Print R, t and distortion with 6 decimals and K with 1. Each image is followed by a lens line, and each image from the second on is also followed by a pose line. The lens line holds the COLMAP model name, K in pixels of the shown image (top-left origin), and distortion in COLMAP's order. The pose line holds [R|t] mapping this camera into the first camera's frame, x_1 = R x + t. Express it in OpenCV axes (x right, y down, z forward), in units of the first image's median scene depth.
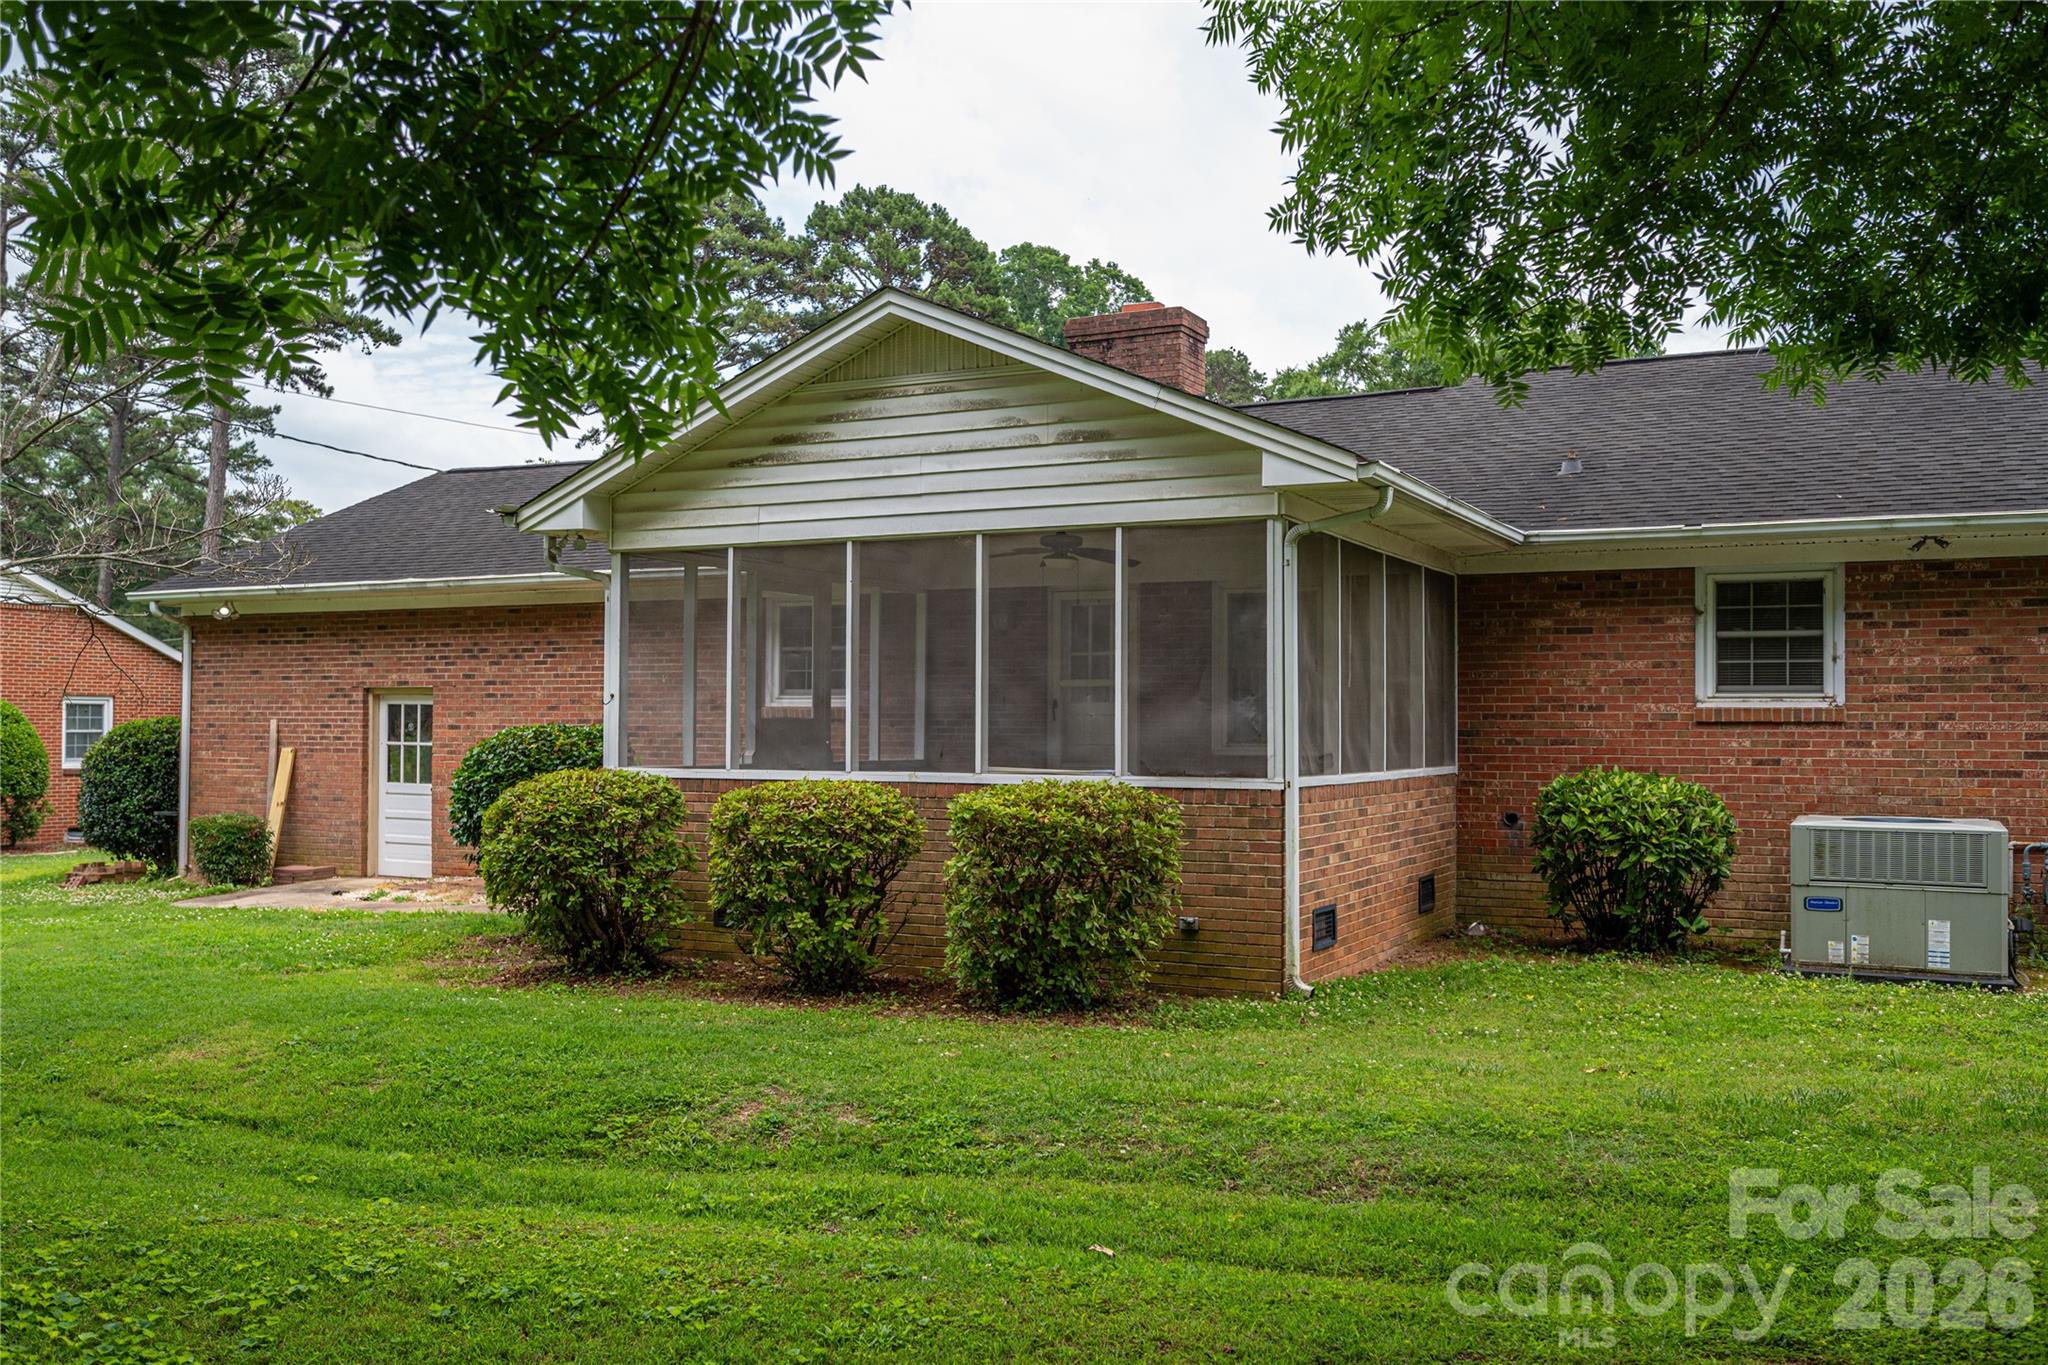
lens RADIAL K [[1983.4, 0, 1032.2], [0, 1983.4, 687.6], [0, 0, 1]] dist [0.013785, 0.000000]
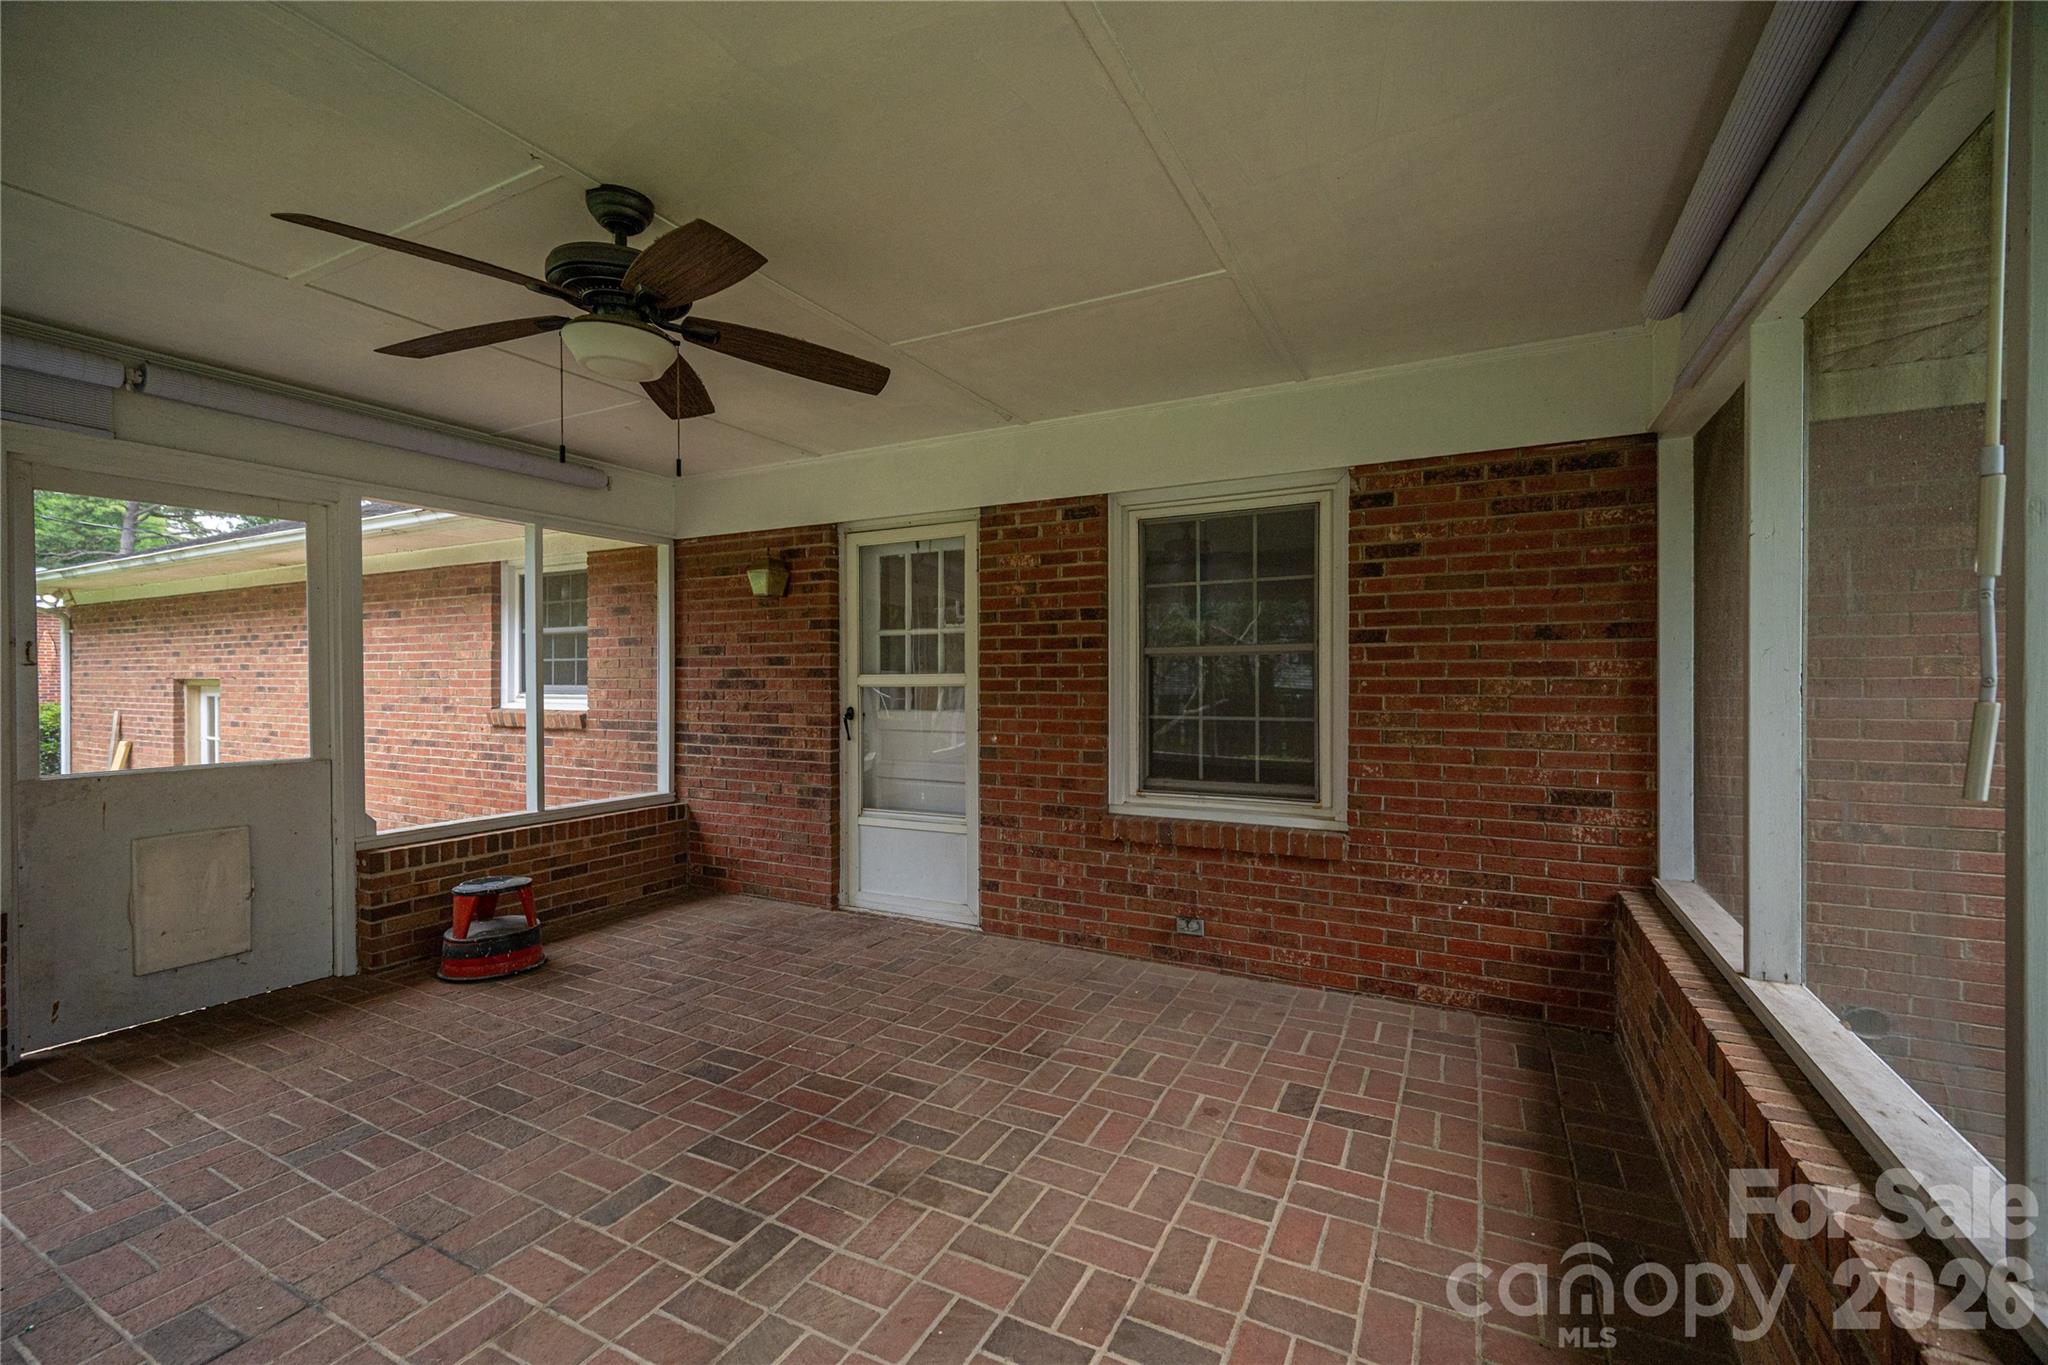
lens RADIAL K [[802.1, 0, 1013.5], [0, 802.1, 686.5], [0, 0, 1]] dist [0.001279, -0.000006]
pose [[0.999822, -0.005049, 0.018170, 0.061444], [0.004482, 0.999506, 0.031107, -0.008135], [-0.018318, -0.031020, 0.999351, 0.785455]]
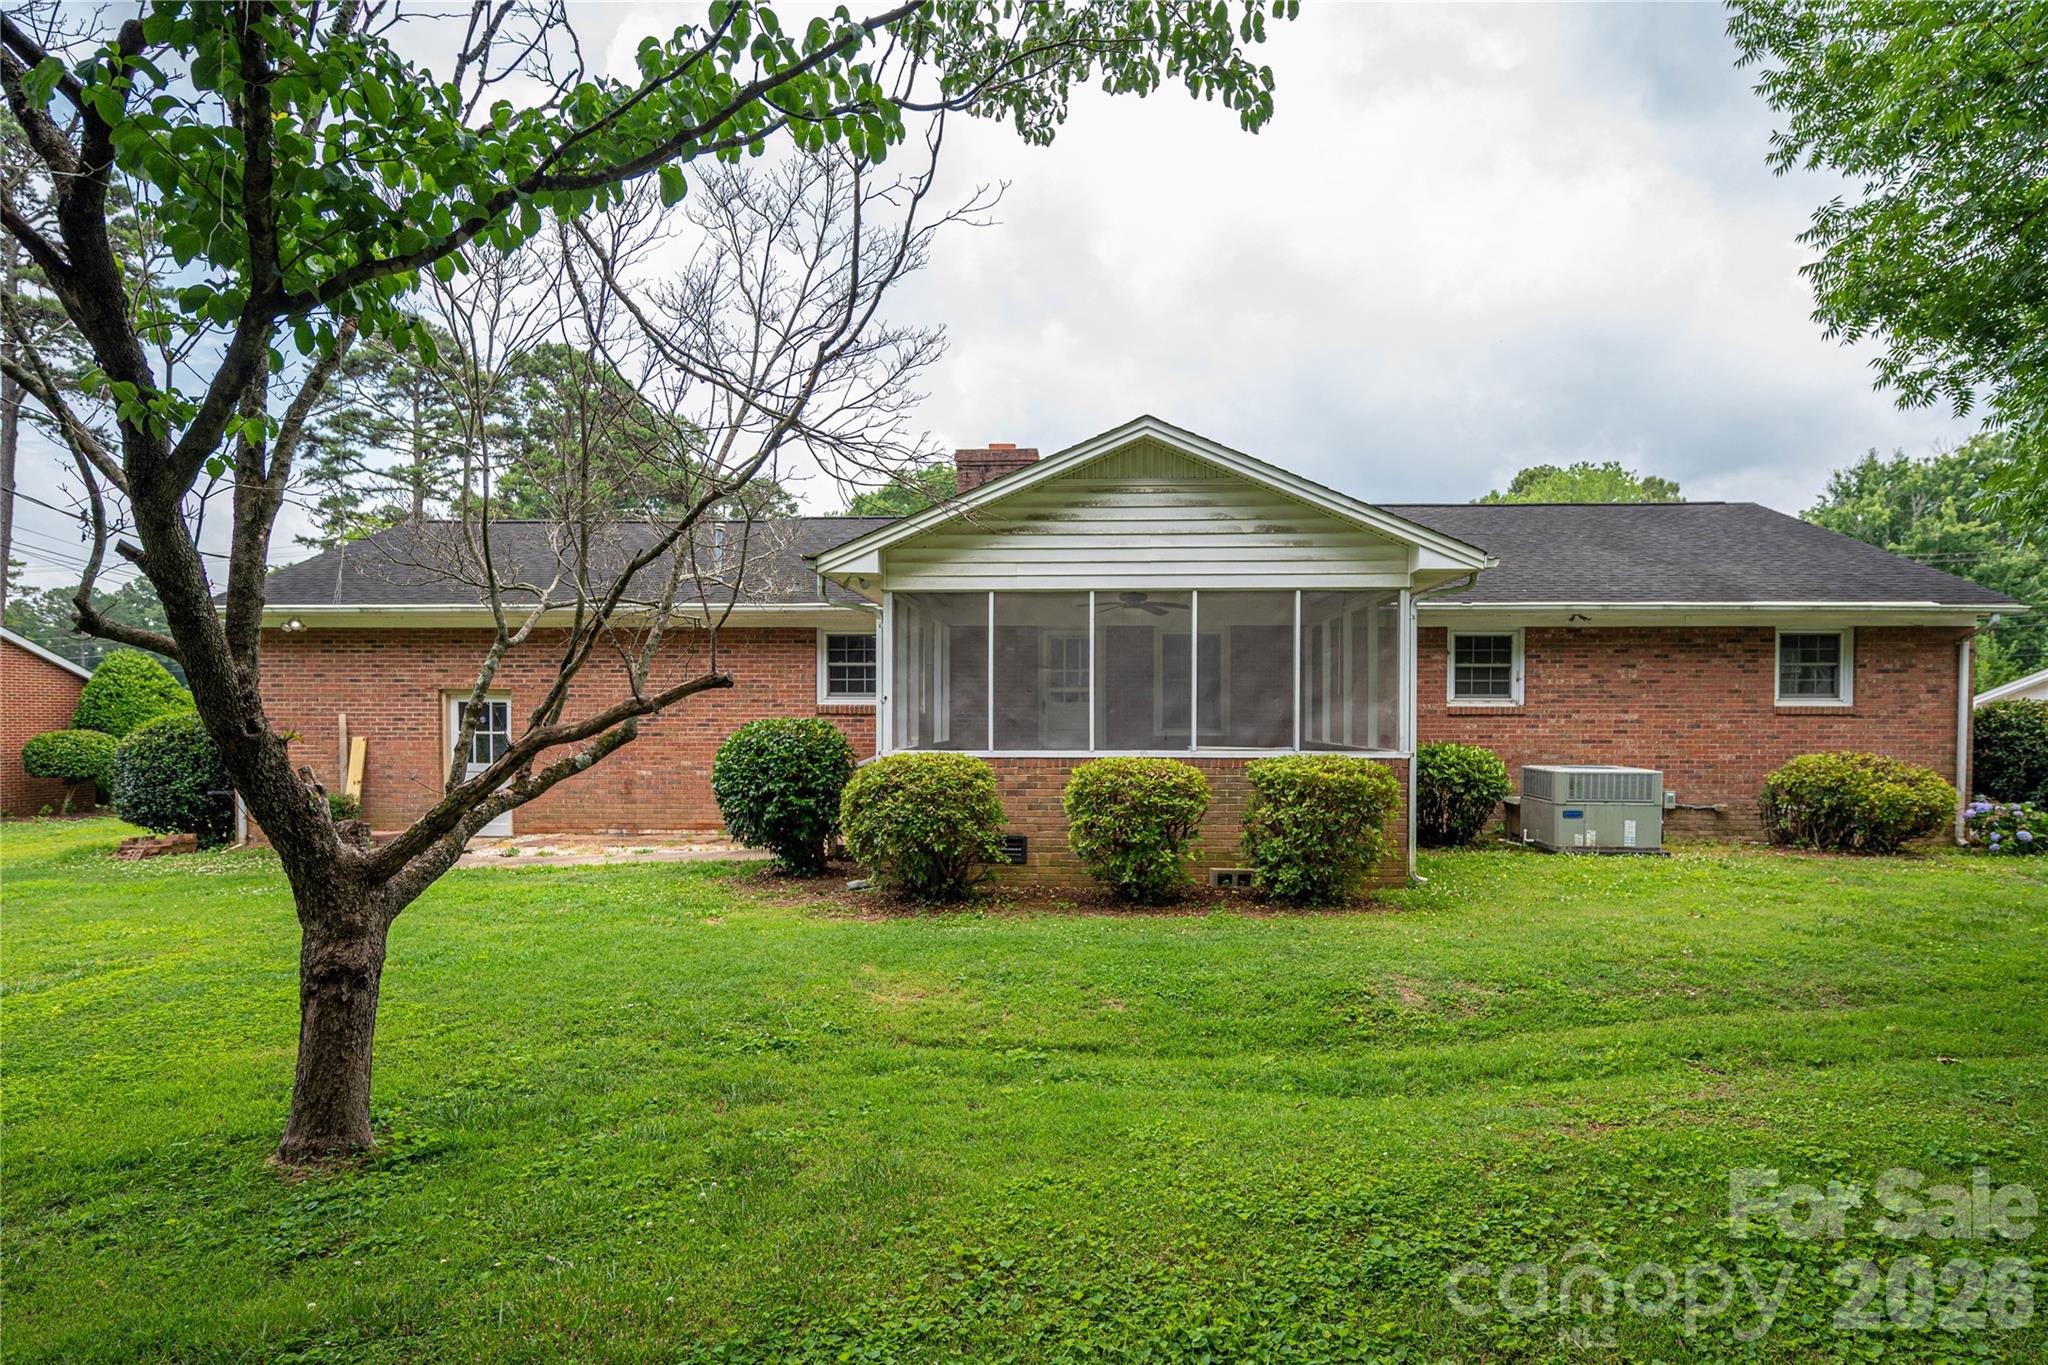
lens RADIAL K [[1167.4, 0, 1095.9], [0, 1167.4, 748.7], [0, 0, 1]] dist [-0.000887, 0.000402]
pose [[0.893800, -0.015776, 0.448189, -0.376175], [-0.006348, 0.998836, 0.047818, -0.000030], [-0.448422, -0.045585, 0.892659, 0.188675]]
